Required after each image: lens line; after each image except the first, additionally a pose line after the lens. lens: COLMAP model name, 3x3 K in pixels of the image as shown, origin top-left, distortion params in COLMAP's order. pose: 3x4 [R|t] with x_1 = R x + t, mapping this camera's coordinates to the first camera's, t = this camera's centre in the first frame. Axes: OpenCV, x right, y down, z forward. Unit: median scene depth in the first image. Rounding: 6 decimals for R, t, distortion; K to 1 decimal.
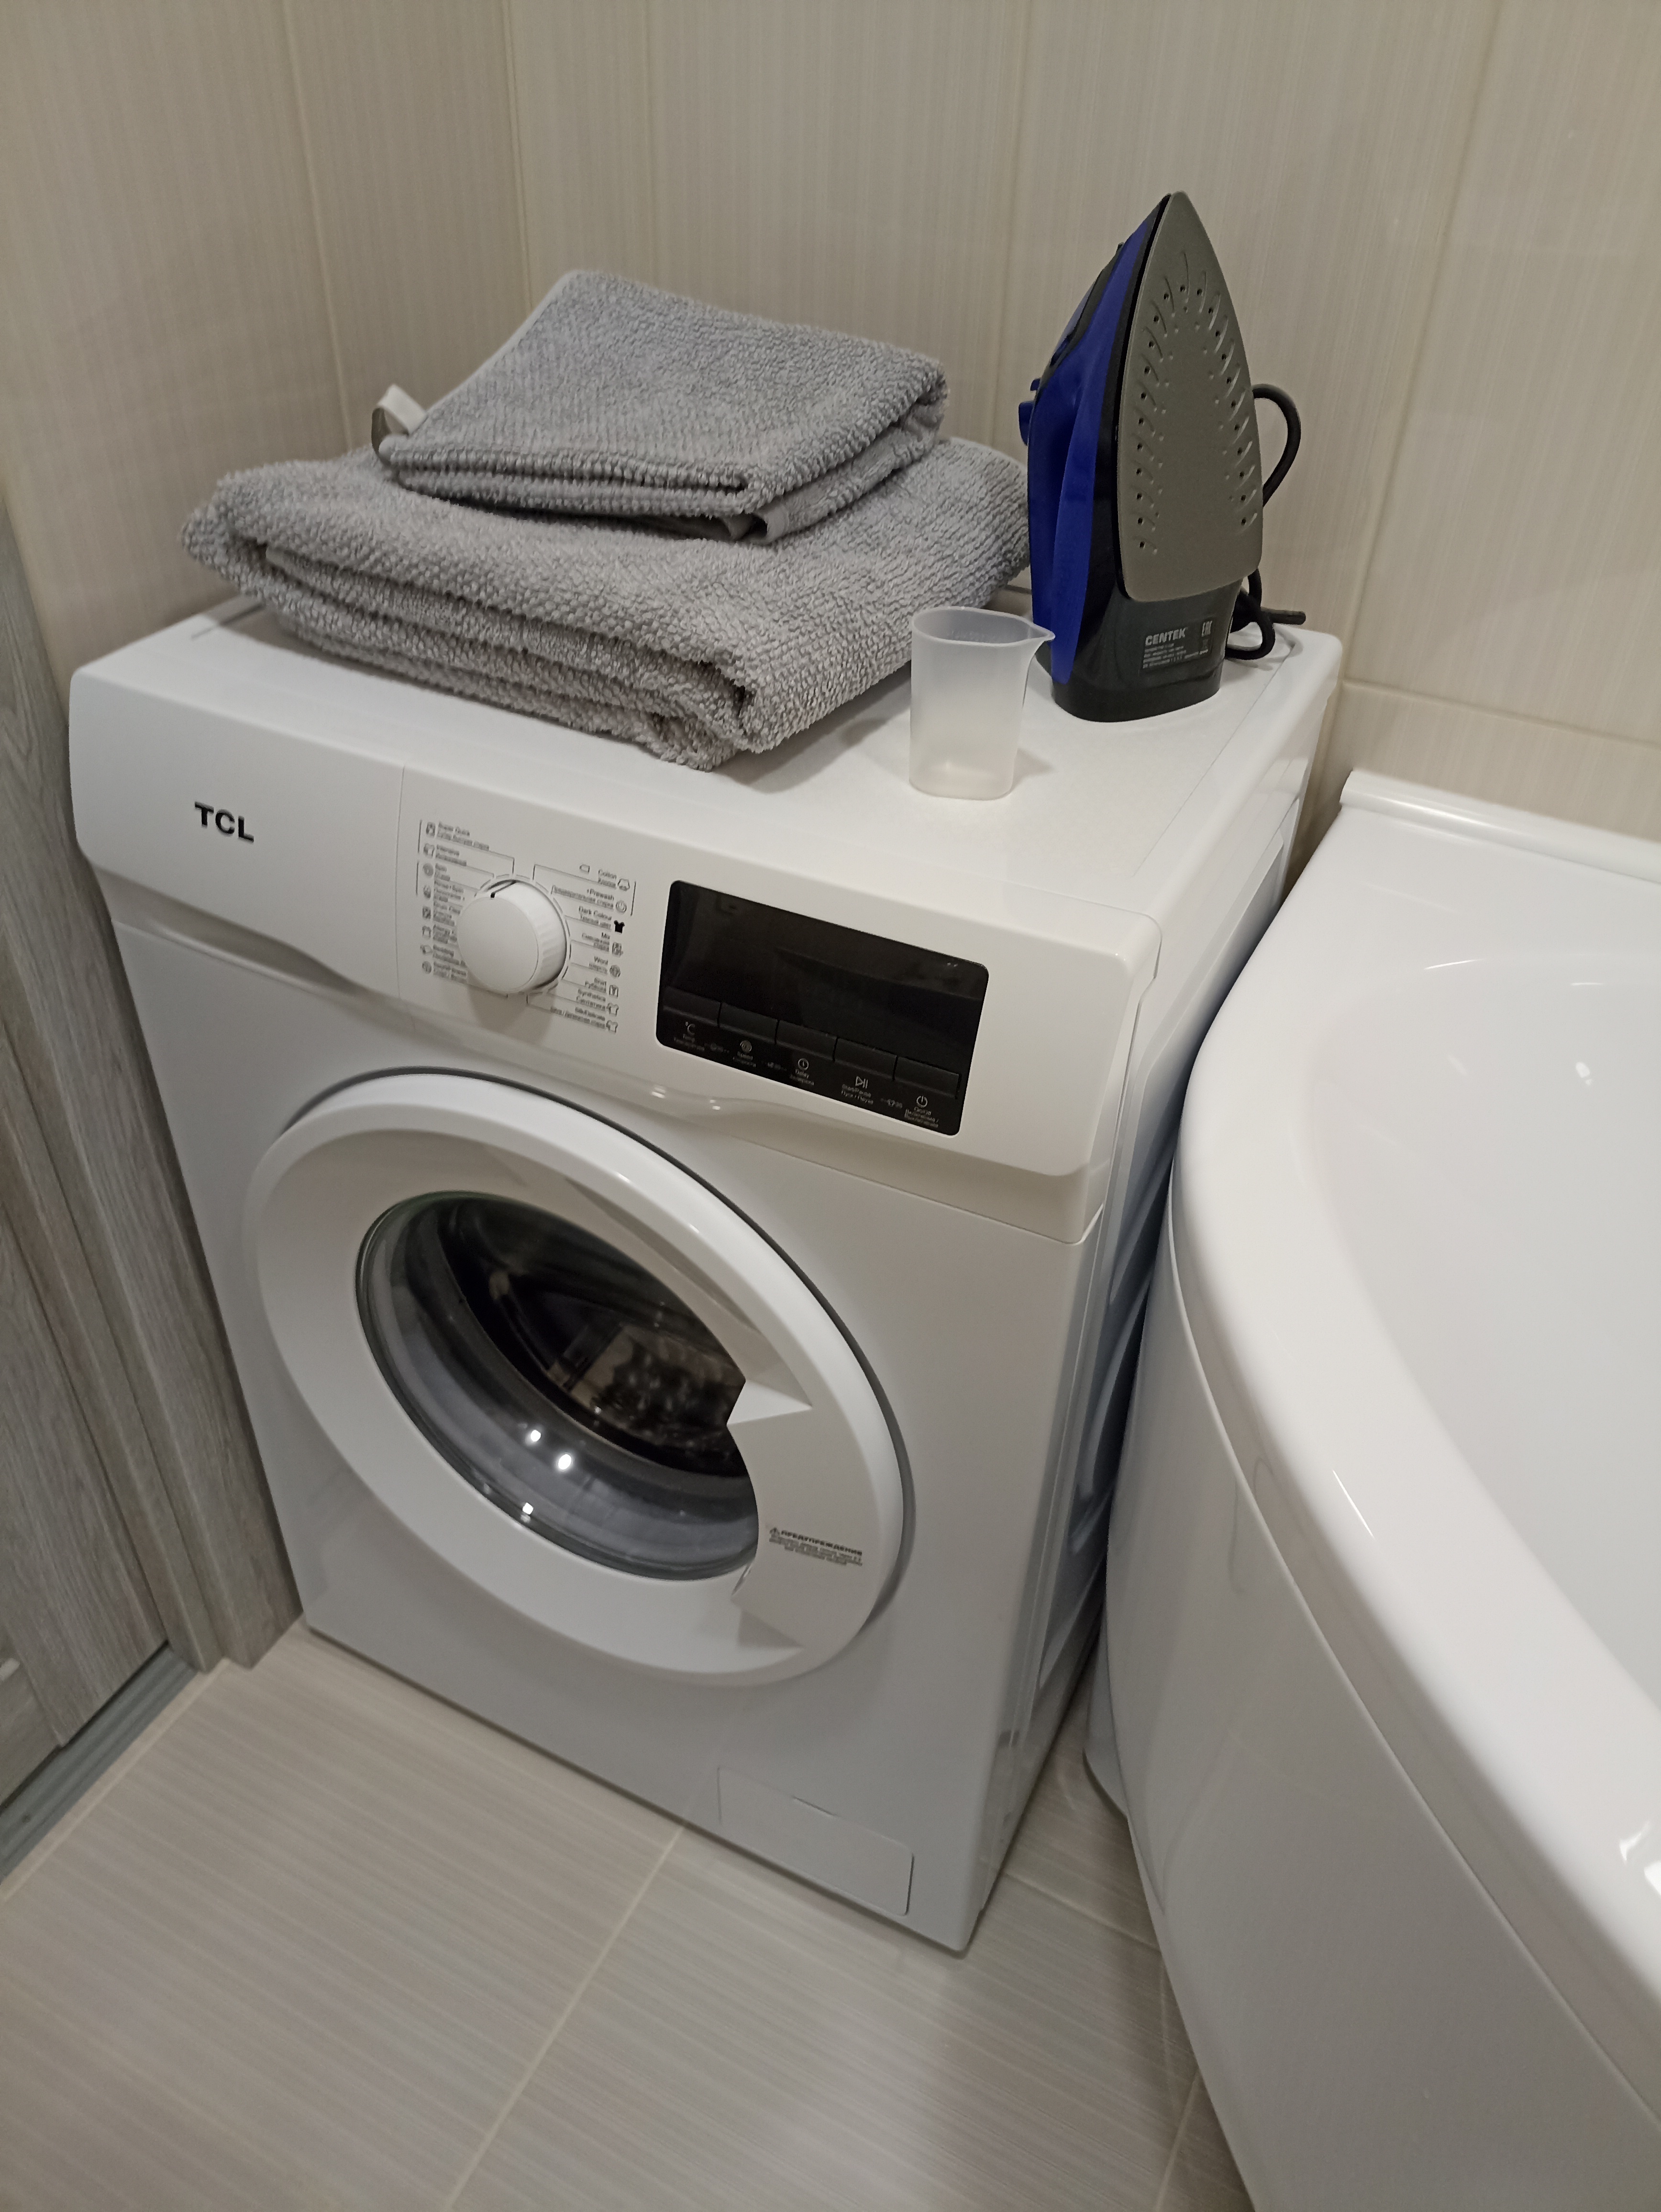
lens RADIAL K [[1629.8, 0, 838.1], [0, 1629.8, 1107.5], [0, 0, 1]] dist [0.039501, -0.036110]
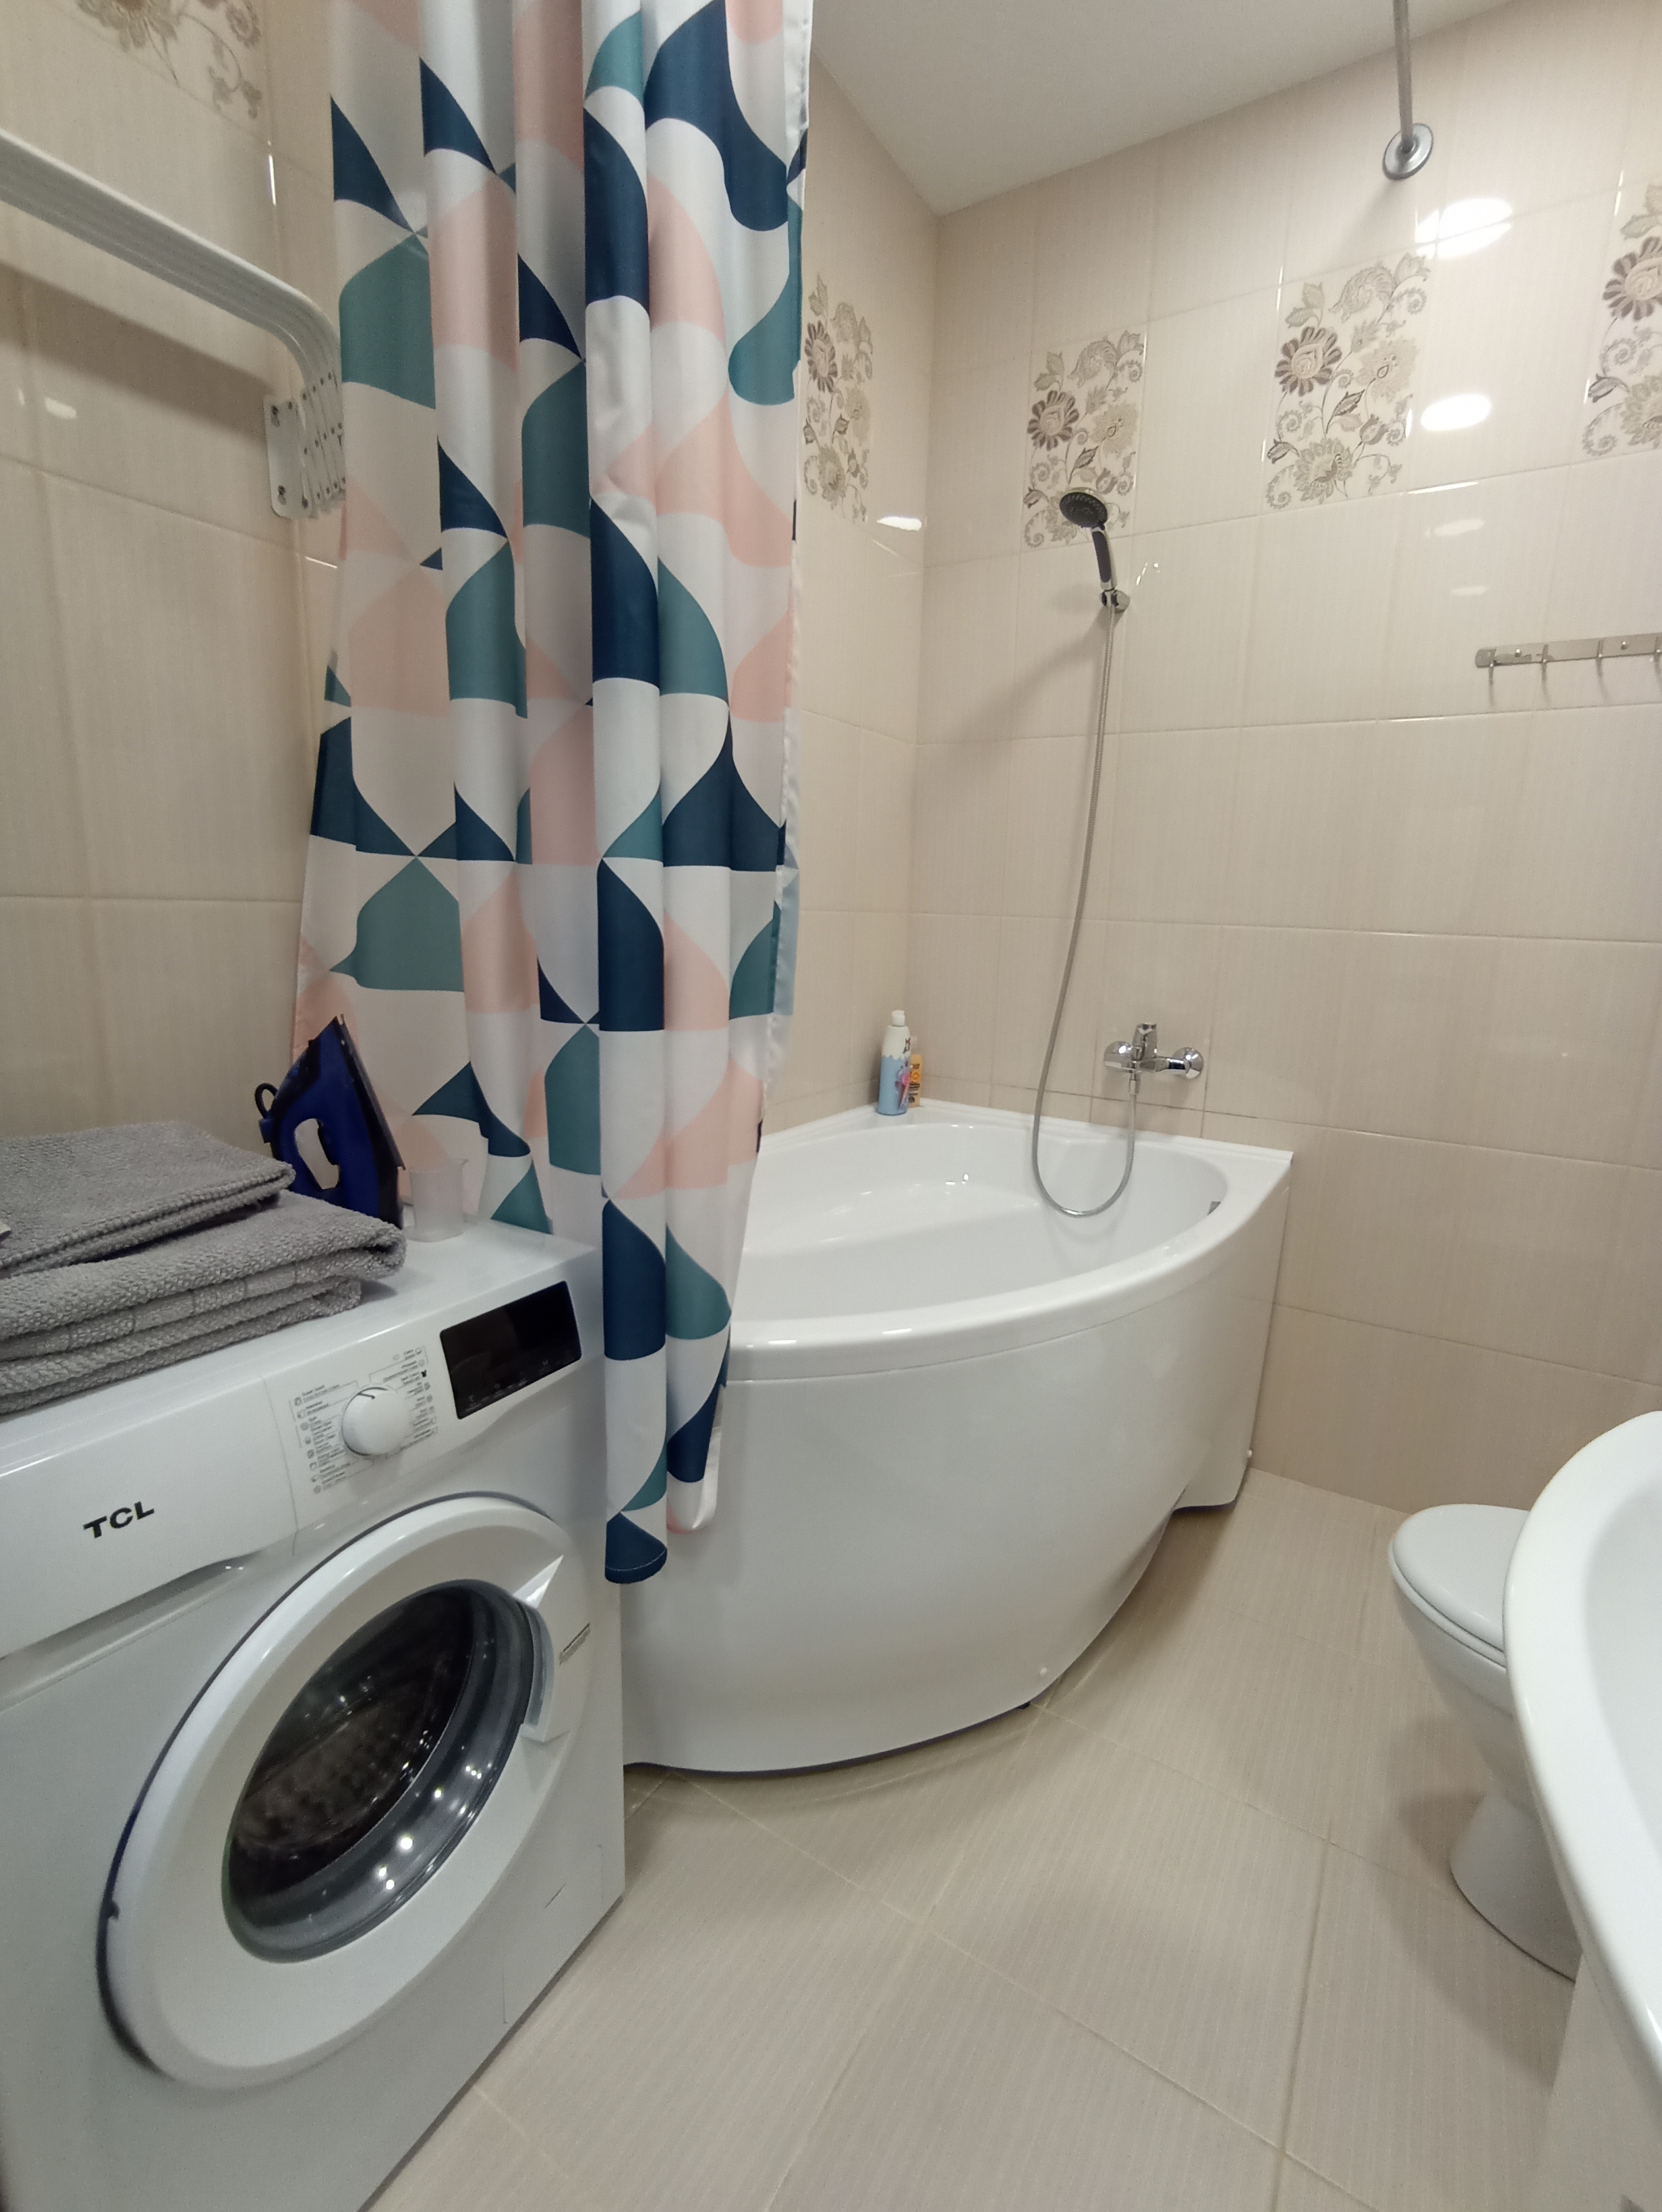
lens RADIAL K [[960.5, 0, 831.0], [0, 960.5, 1106.0], [0, 0, 1]] dist [-0.031415, 0.010993]
pose [[0.090308, -0.218783, 0.971586, -1.014849], [0.592861, 0.795690, 0.124068, -0.201042], [-0.800225, 0.564811, 0.201565, 0.229138]]
